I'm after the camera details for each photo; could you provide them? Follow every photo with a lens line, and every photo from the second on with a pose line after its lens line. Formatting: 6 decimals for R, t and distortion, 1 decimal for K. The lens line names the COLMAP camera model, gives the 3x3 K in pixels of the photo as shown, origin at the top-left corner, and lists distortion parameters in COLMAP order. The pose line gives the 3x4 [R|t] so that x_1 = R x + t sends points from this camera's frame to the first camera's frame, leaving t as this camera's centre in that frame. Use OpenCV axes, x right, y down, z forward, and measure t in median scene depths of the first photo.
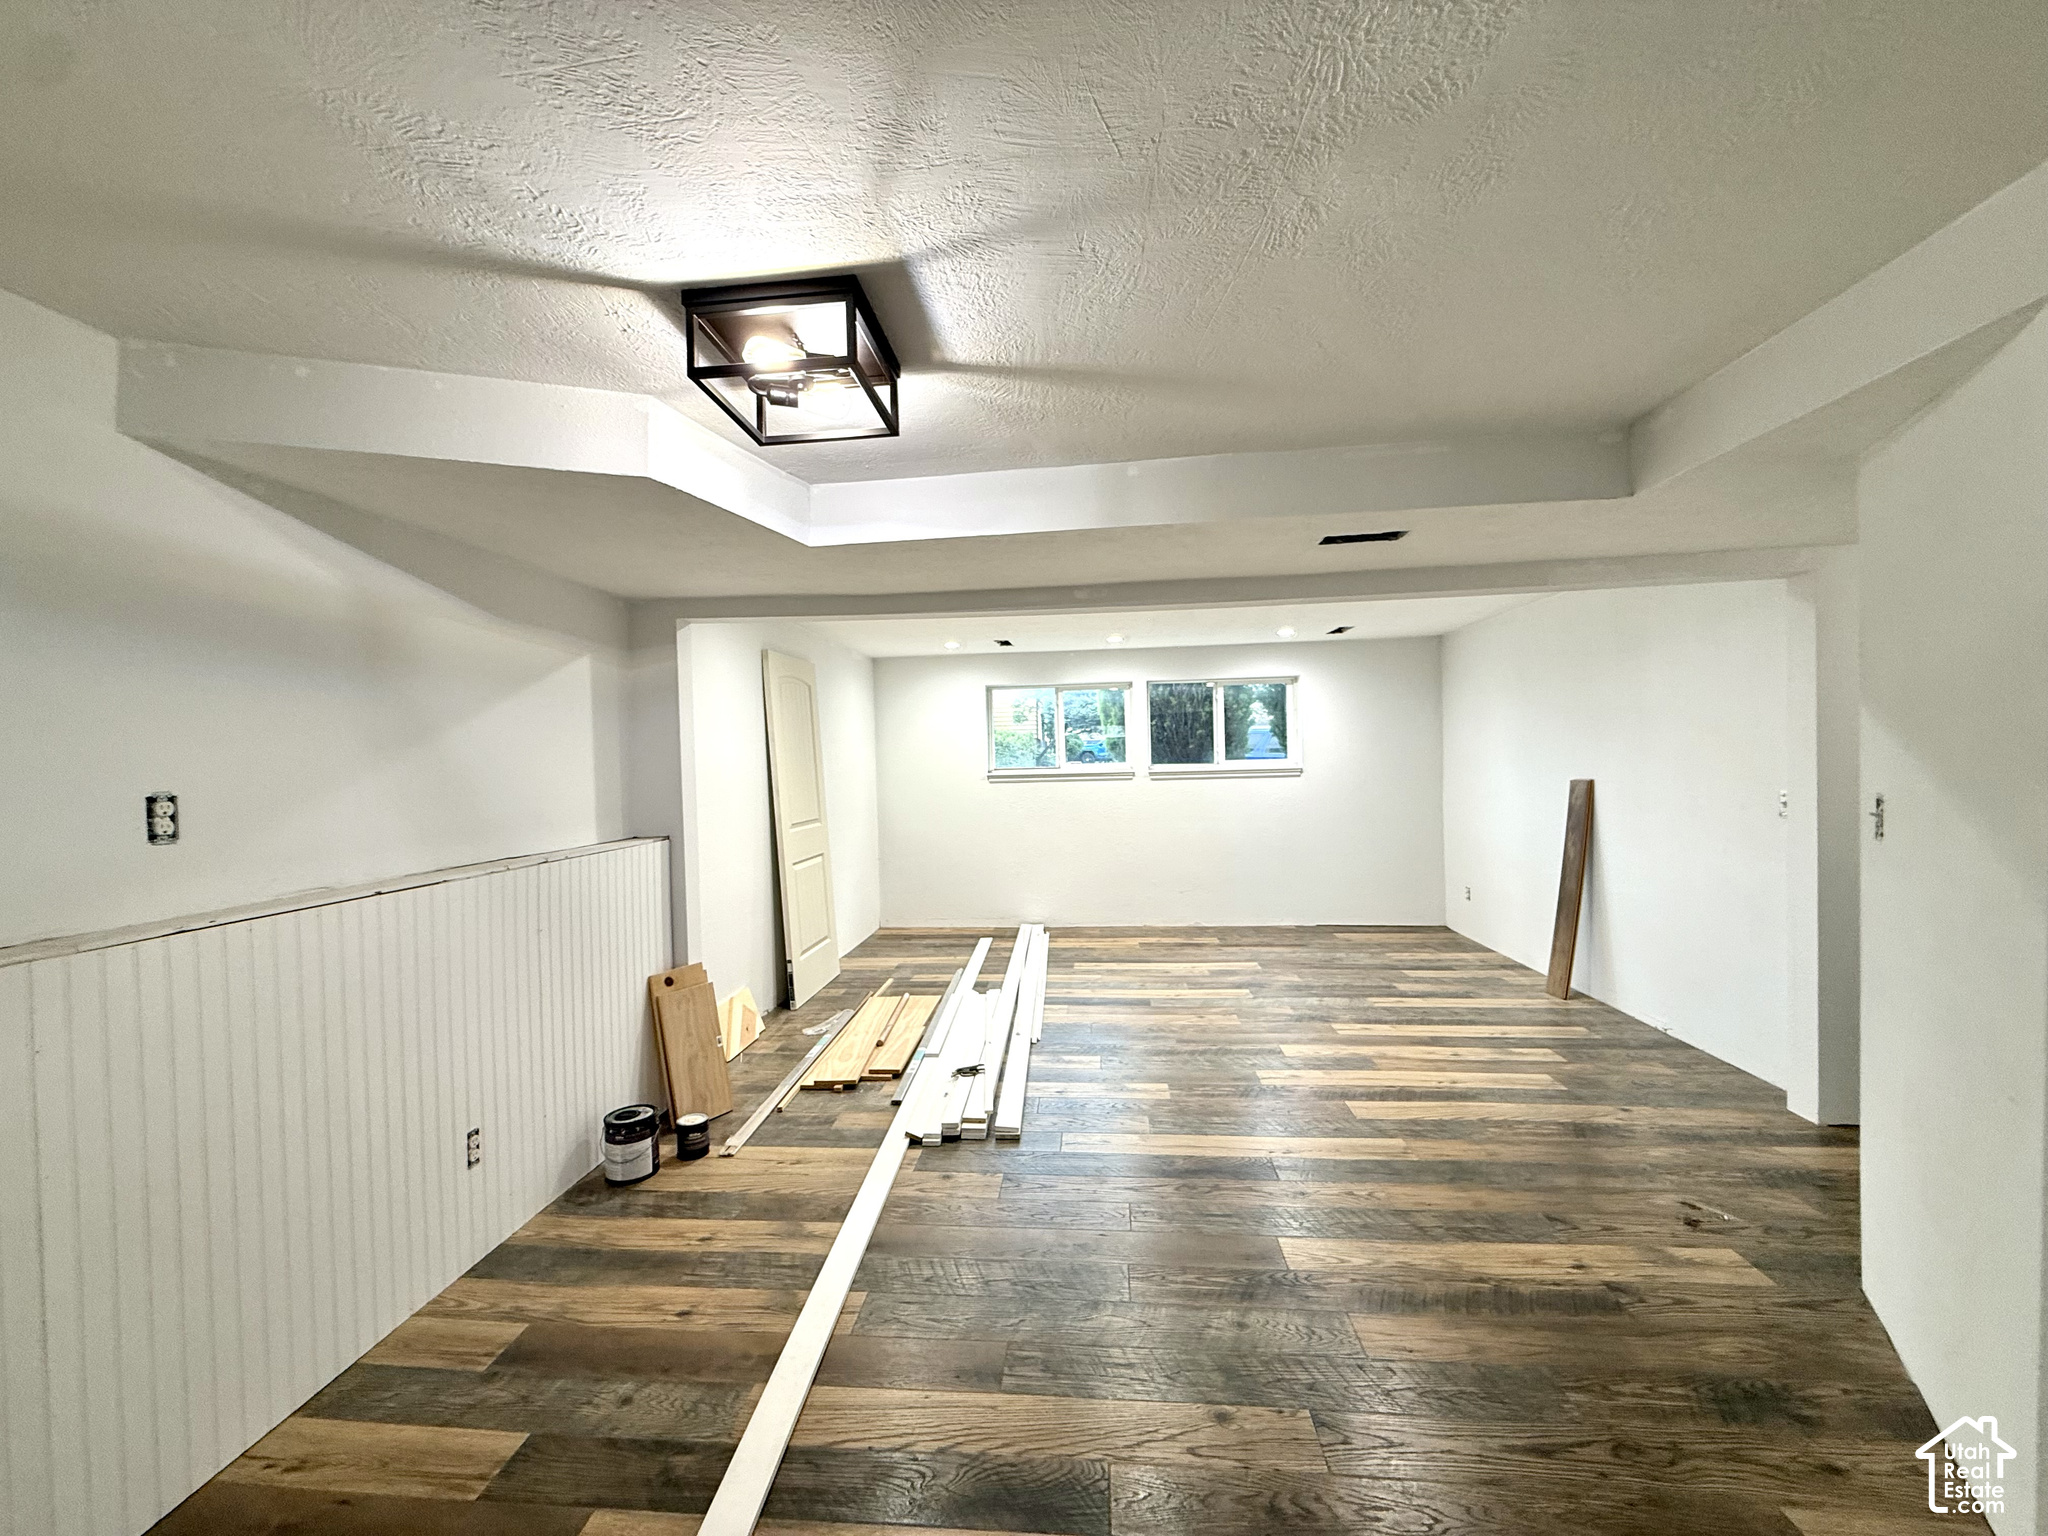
lens RADIAL K [[814.1, 0, 1015.4], [0, 814.1, 770.2], [0, 0, 1]] dist [-0.000428, -0.000086]
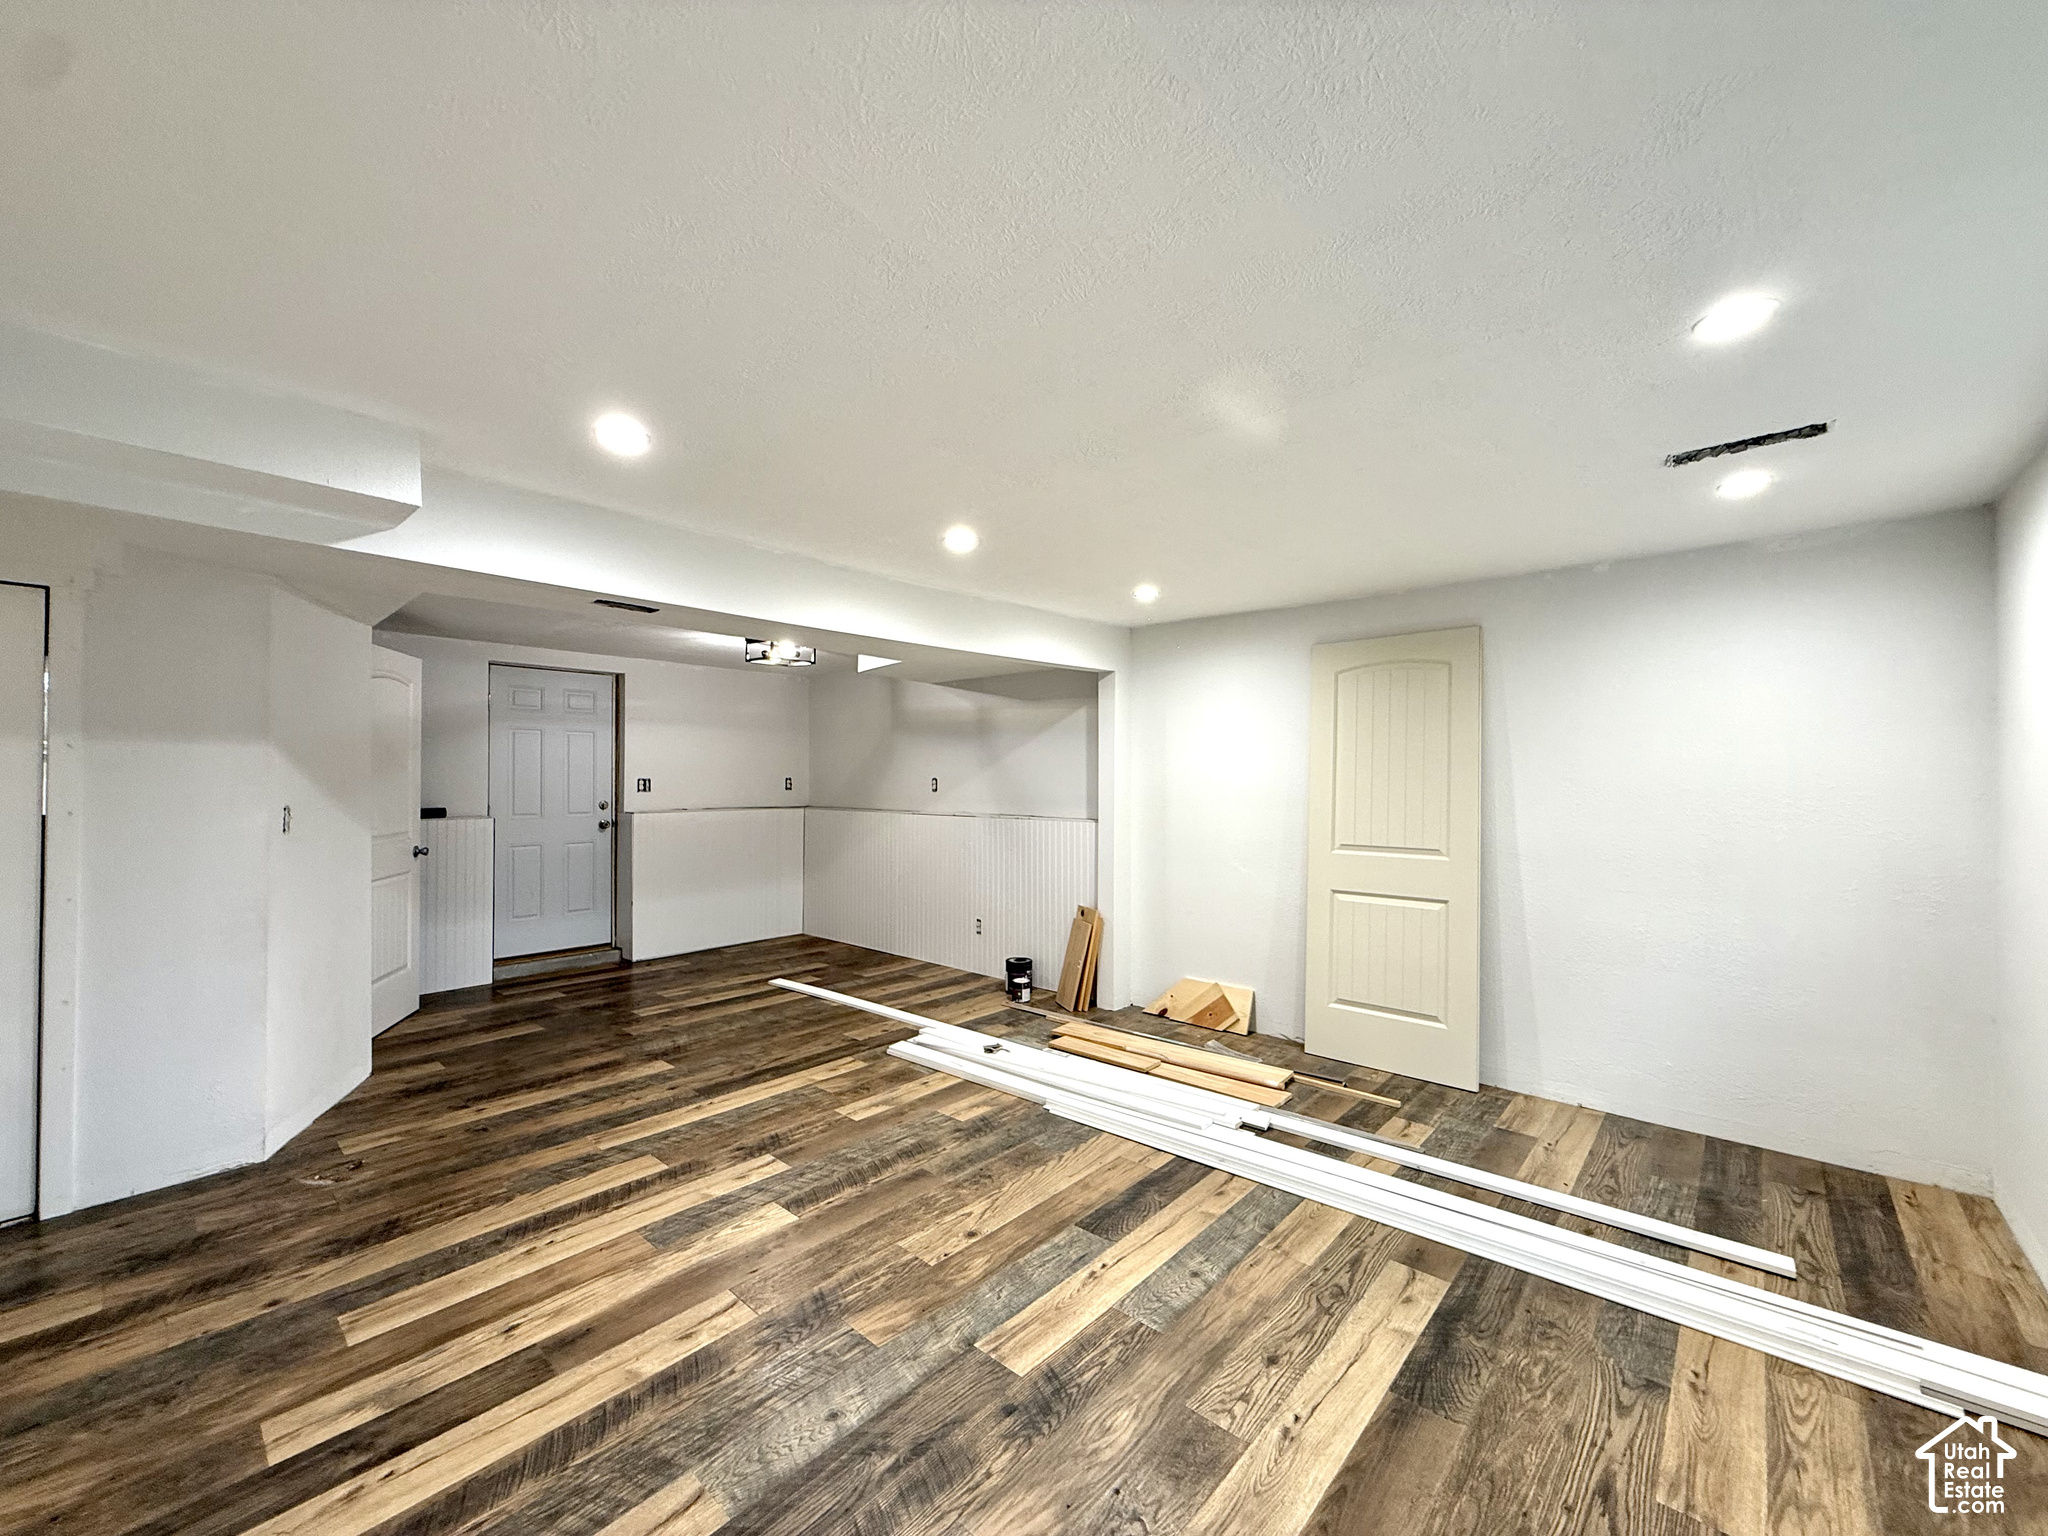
lens RADIAL K [[814.1, 0, 1019.1], [0, 814.1, 771.0], [0, 0, 1]] dist [-0.000428, -0.000086]
pose [[-0.592914, 0.016597, -0.805095, 0.781440], [0.001920, 0.999814, 0.019197, -0.033051], [0.805264, 0.009836, -0.592835, 1.614951]]
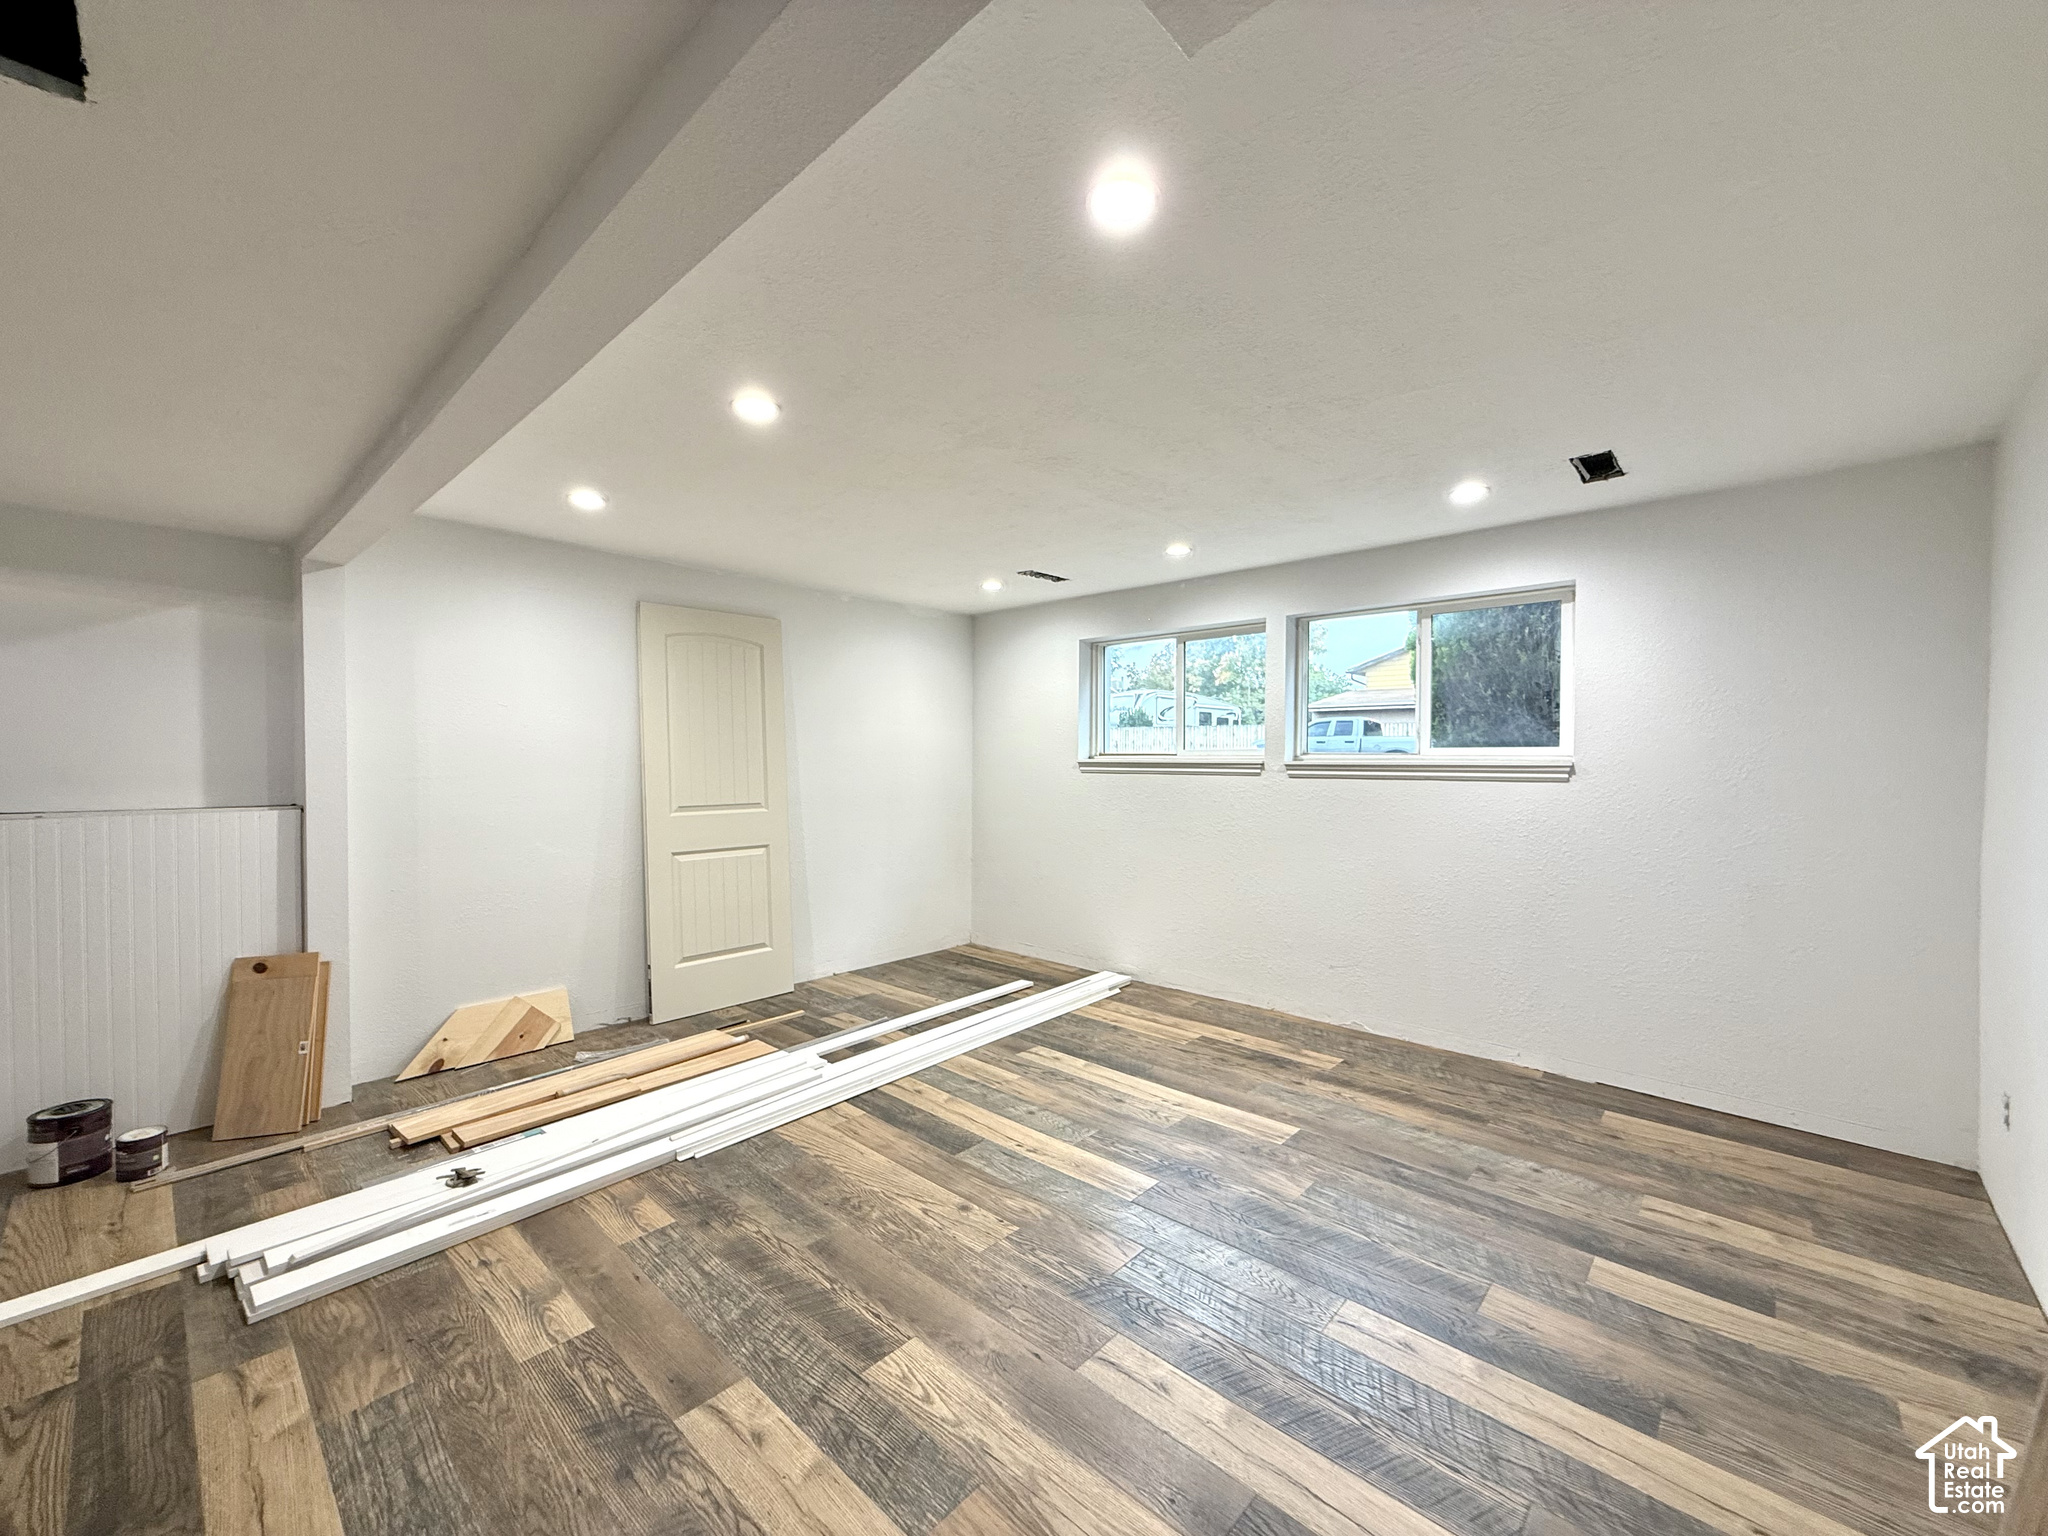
lens RADIAL K [[814.1, 0, 1016.8], [0, 814.1, 772.2], [0, 0, 1]] dist [-0.000428, -0.000086]
pose [[0.798253, 0.037969, -0.601124, 0.678246], [-0.030091, 0.999279, 0.023159, 0.000781], [0.601570, -0.000398, 0.798820, 0.701897]]
